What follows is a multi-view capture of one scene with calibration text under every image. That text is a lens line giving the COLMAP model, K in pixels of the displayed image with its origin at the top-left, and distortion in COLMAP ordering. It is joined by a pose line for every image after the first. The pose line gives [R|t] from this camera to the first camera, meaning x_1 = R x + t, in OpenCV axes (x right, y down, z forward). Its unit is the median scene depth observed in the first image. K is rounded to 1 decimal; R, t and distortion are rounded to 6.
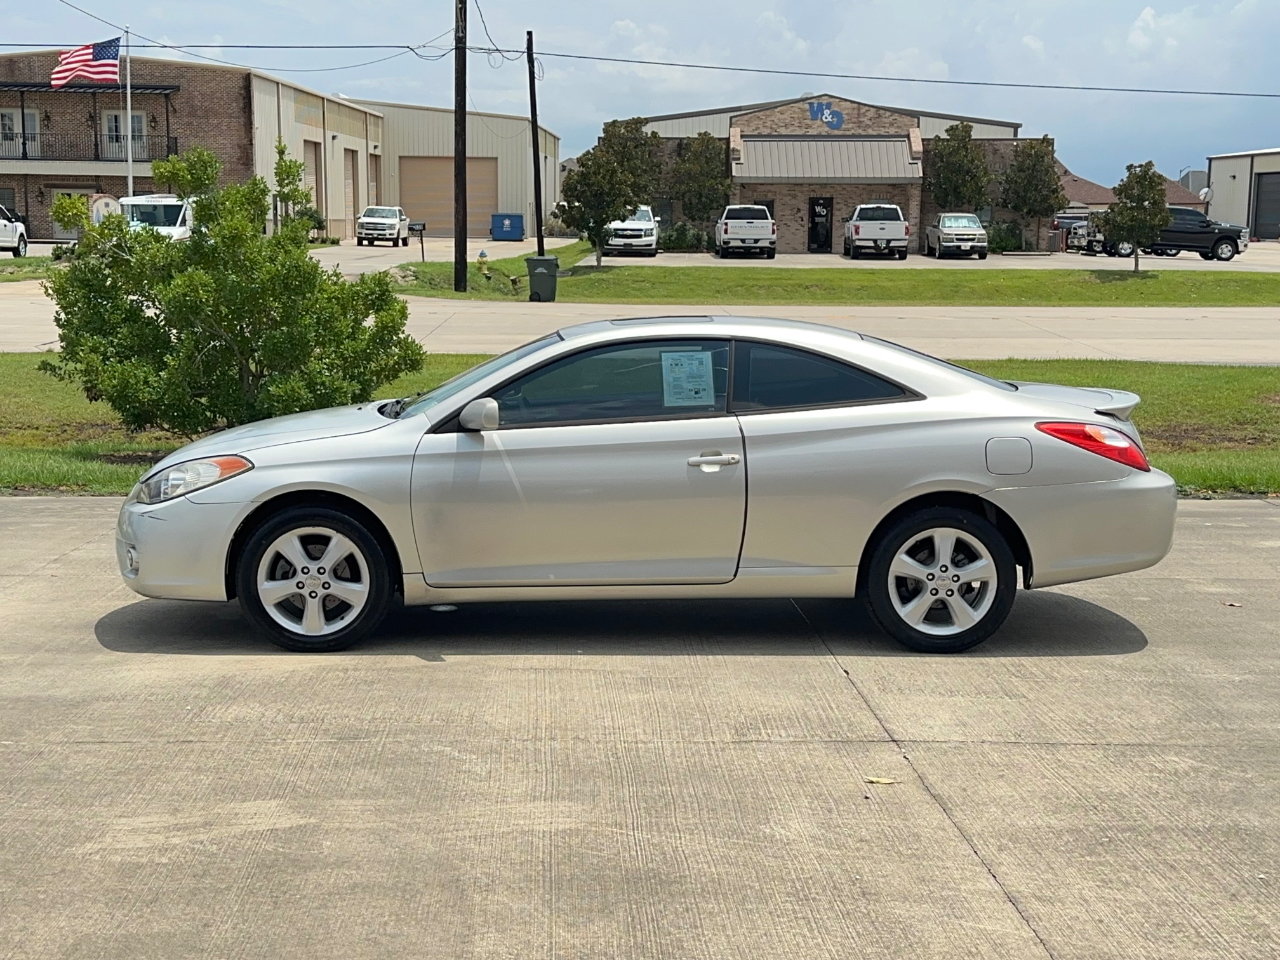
lens RADIAL K [[1768.2, 0, 641.0], [0, 1768.2, 485.5], [0, 0, 1]] dist [0.181859, -0.311483]
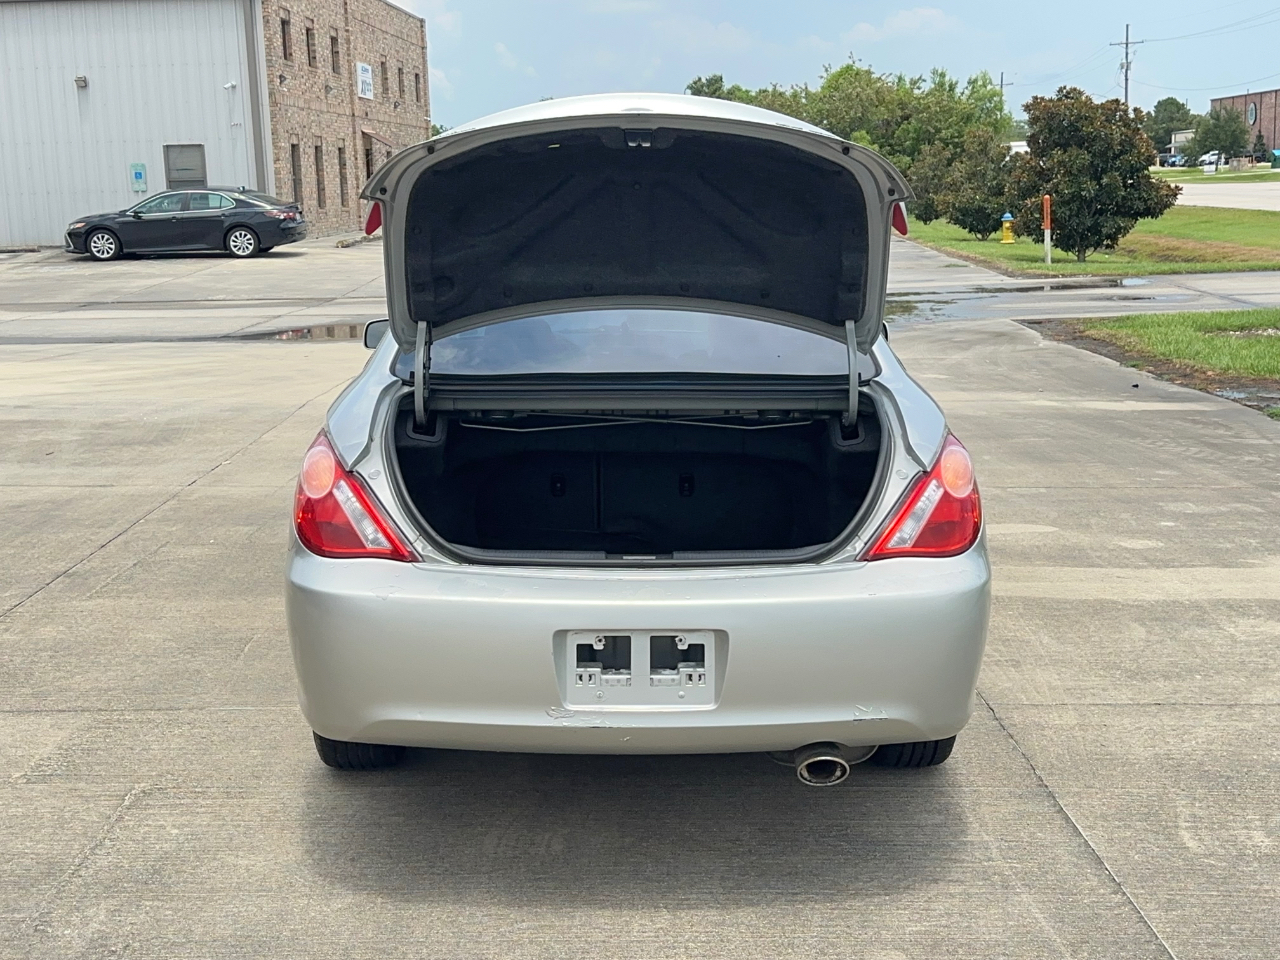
lens RADIAL K [[1752.5, 0, 635.7], [0, 1752.5, 479.2], [0, 0, 1]] dist [0.226842, -0.540128]
pose [[-0.014827, 0.159355, -0.987110, 0.807561], [-0.119131, 0.979905, 0.159981, -0.125784], [0.992768, 0.119968, 0.004455, 1.113788]]
